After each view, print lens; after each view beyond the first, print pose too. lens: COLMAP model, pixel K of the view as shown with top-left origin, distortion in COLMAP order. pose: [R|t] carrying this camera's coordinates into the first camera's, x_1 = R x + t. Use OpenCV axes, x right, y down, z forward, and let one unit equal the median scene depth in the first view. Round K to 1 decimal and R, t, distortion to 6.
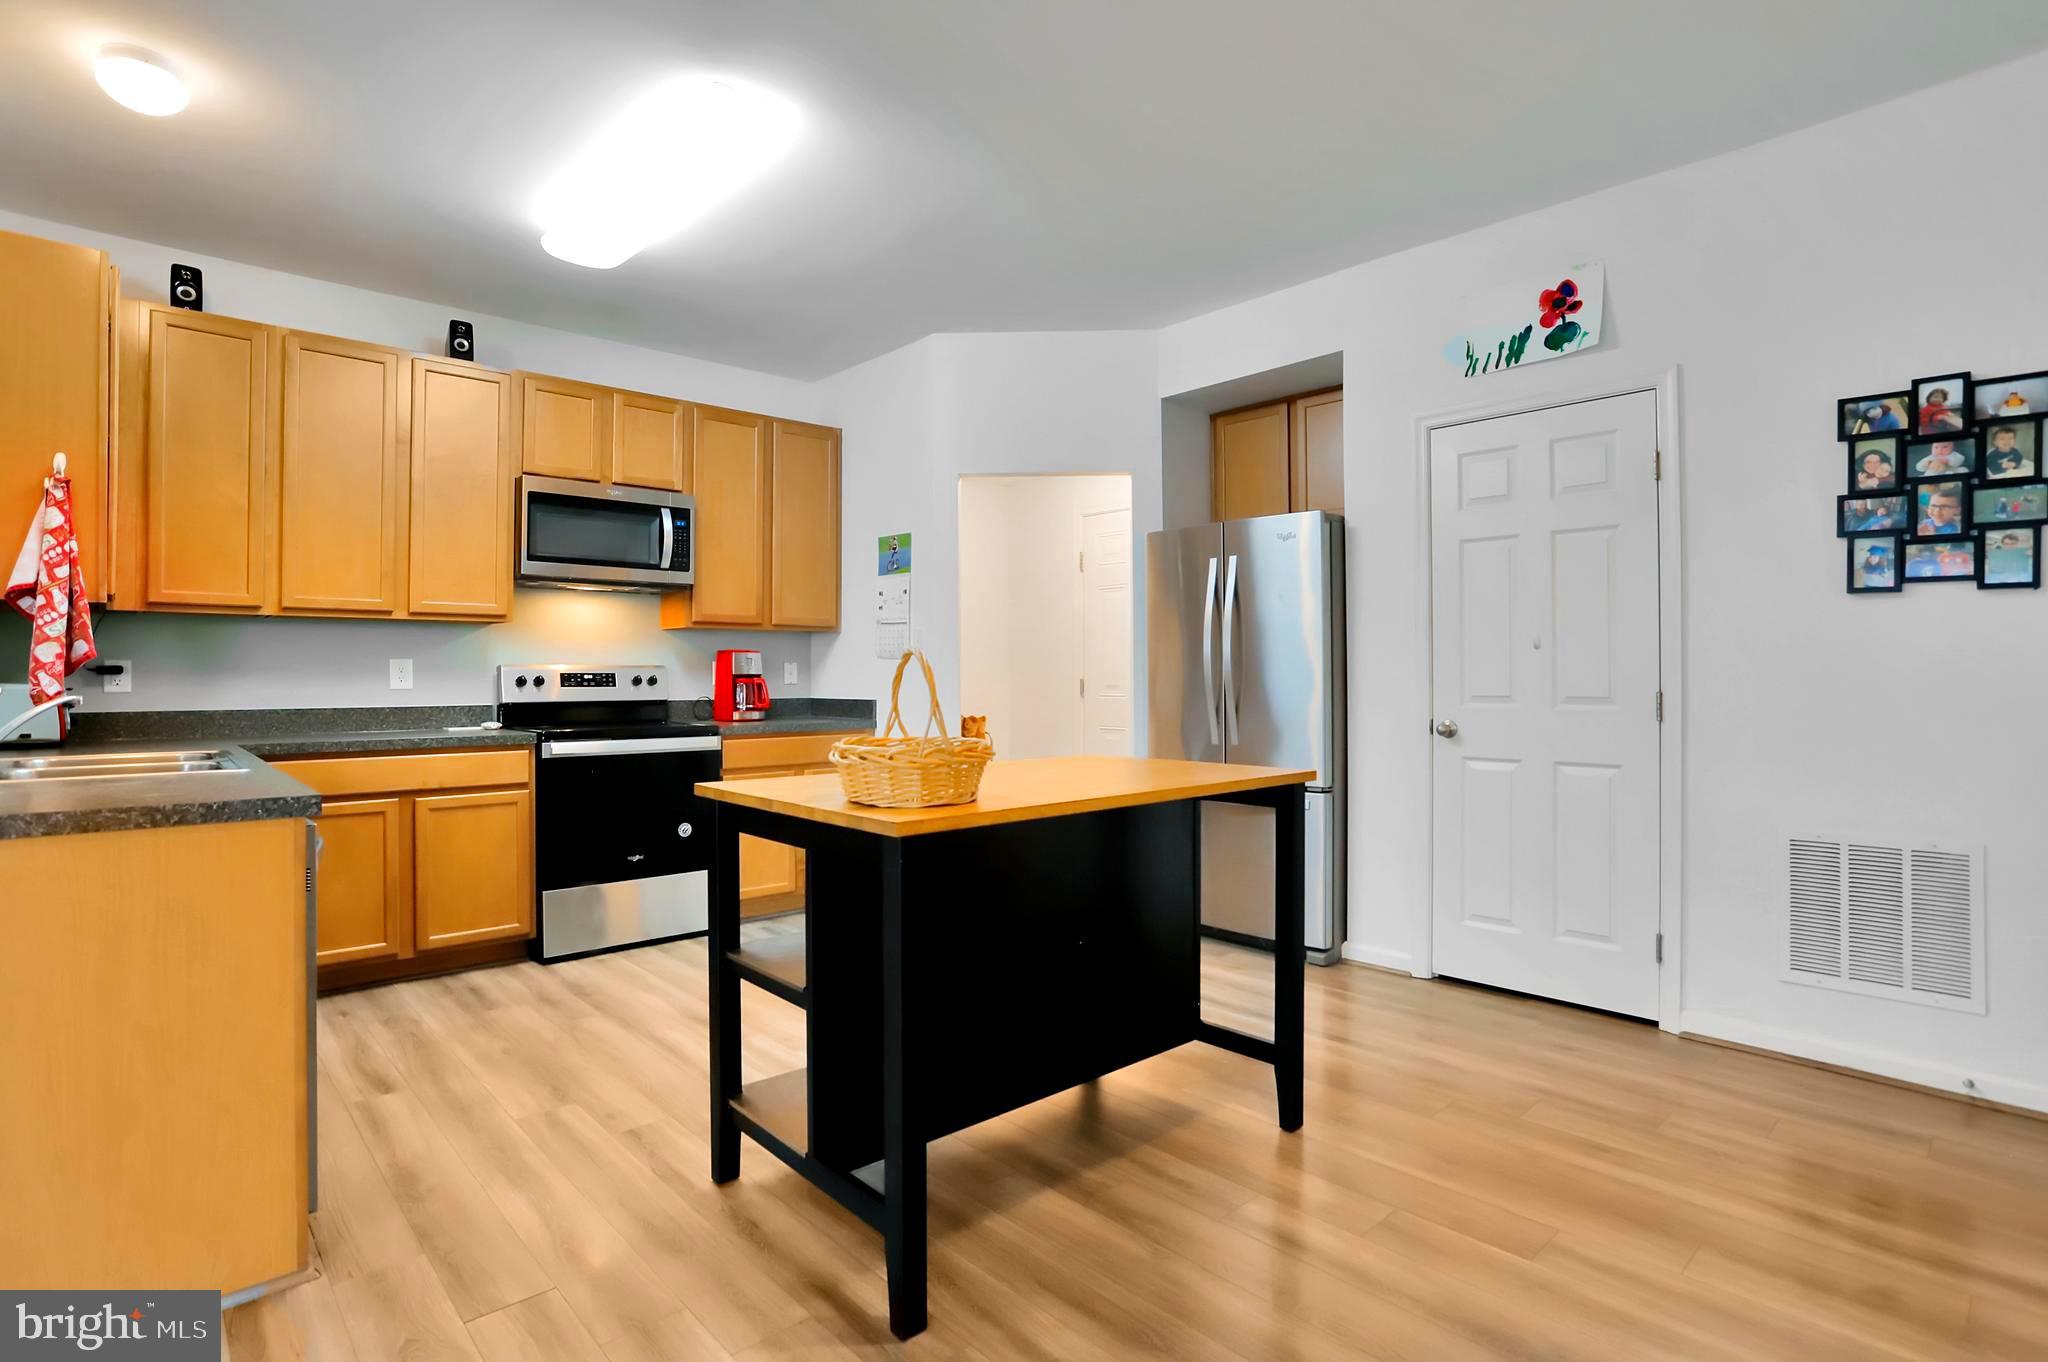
lens RADIAL K [[993.8, 0, 1024.0], [0, 993.8, 681.0], [0, 0, 1]] dist [-0.061565, 0.028497]
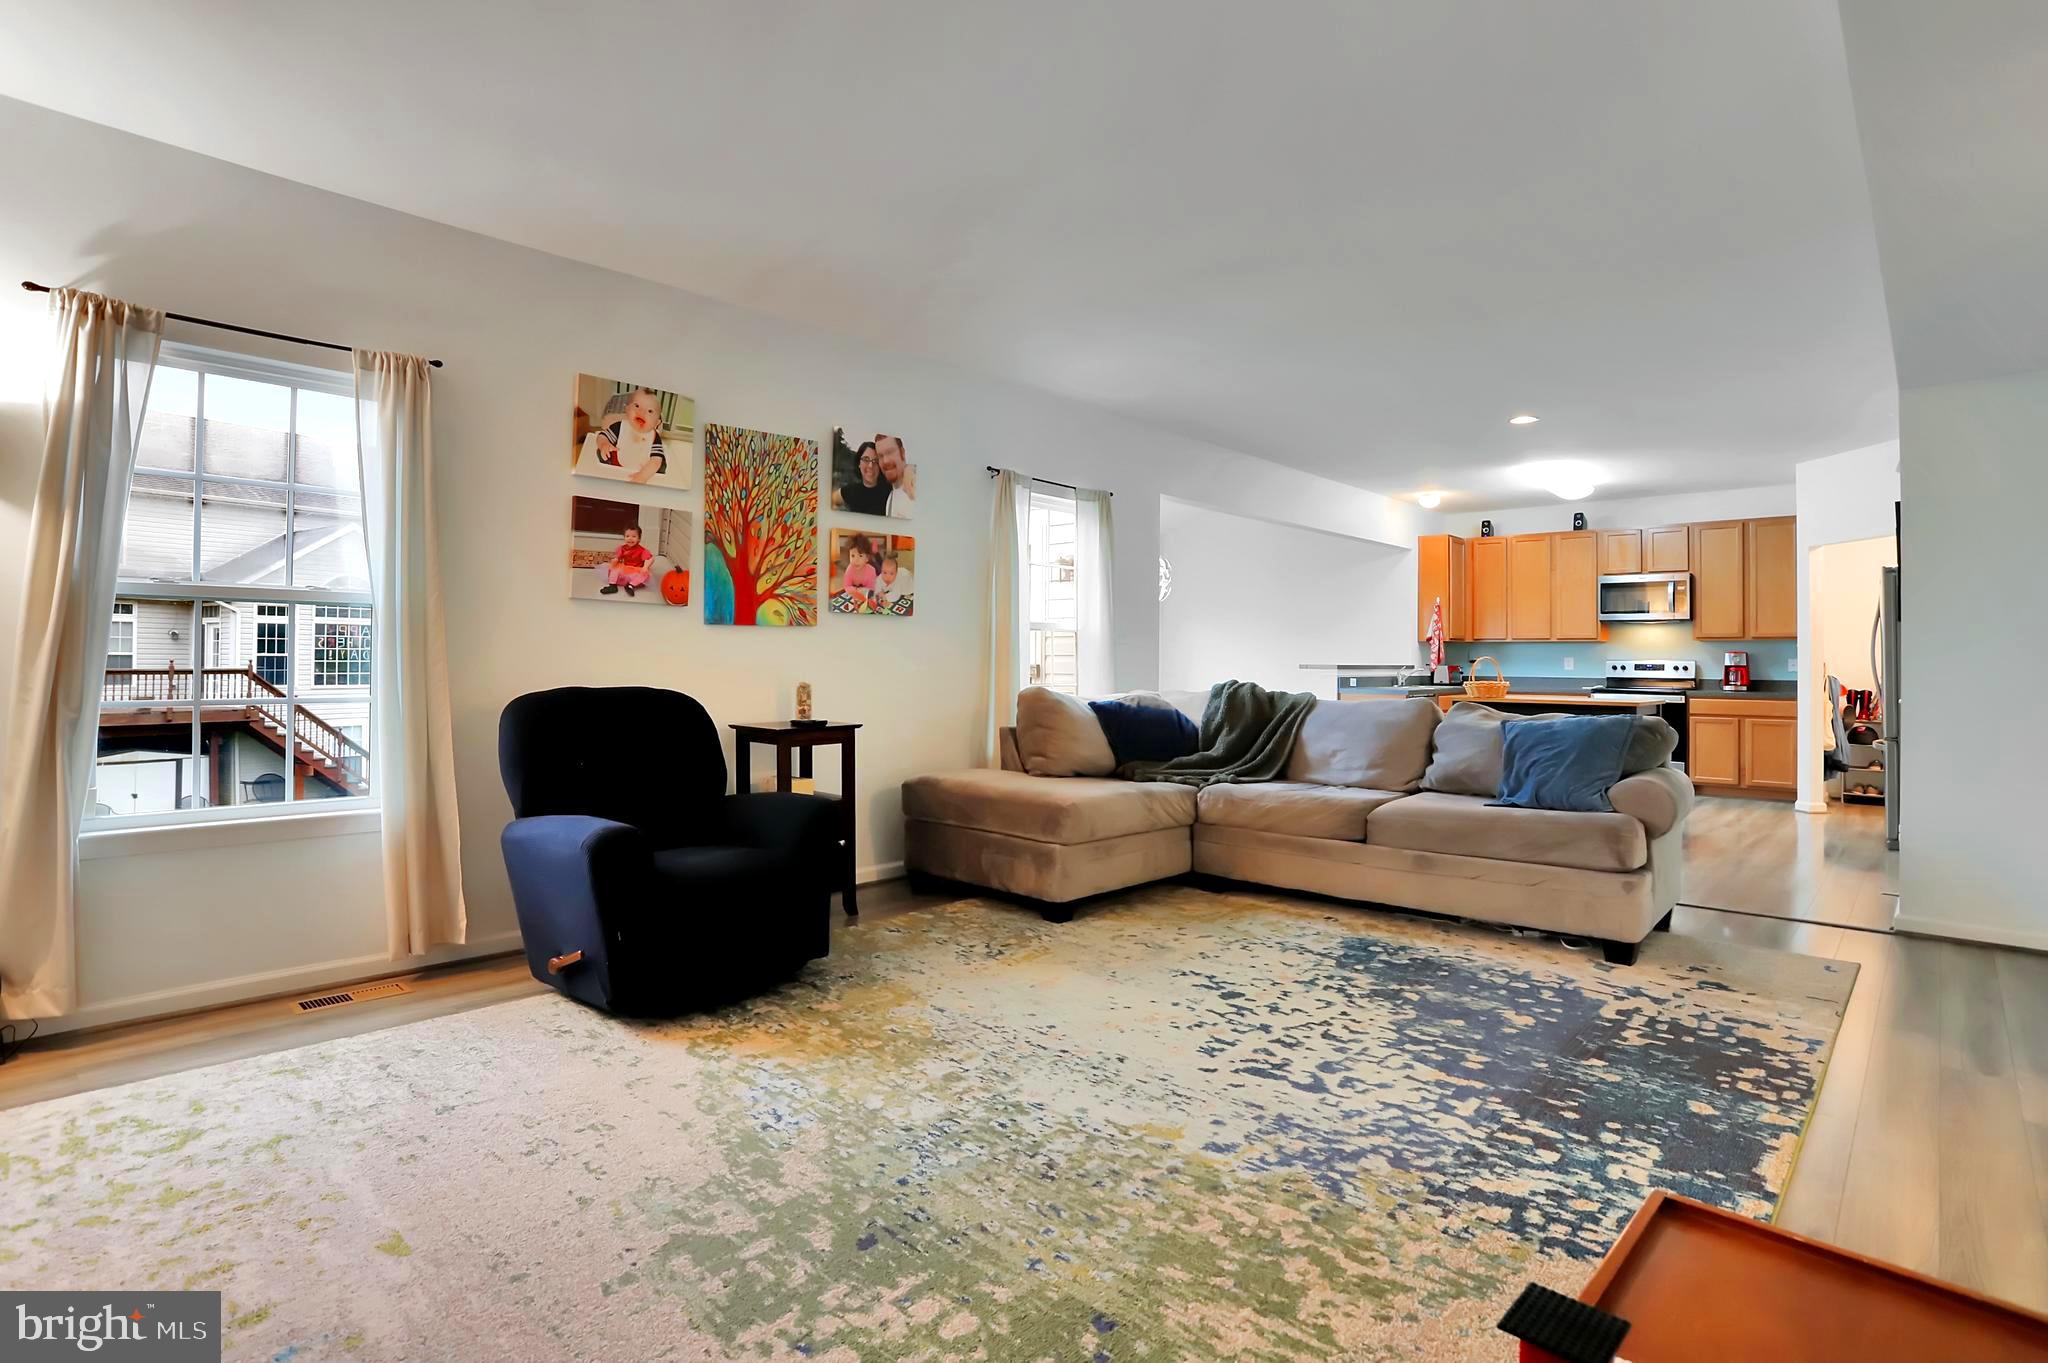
lens RADIAL K [[1016.4, 0, 1034.9], [0, 1016.4, 670.2], [0, 0, 1]] dist [-0.062829, 0.026640]
pose [[0.057045, 0.009483, -0.998327, 2.051381], [-0.010057, 0.999910, 0.008923, -0.001115], [0.998321, 0.009531, 0.057135, -0.534856]]
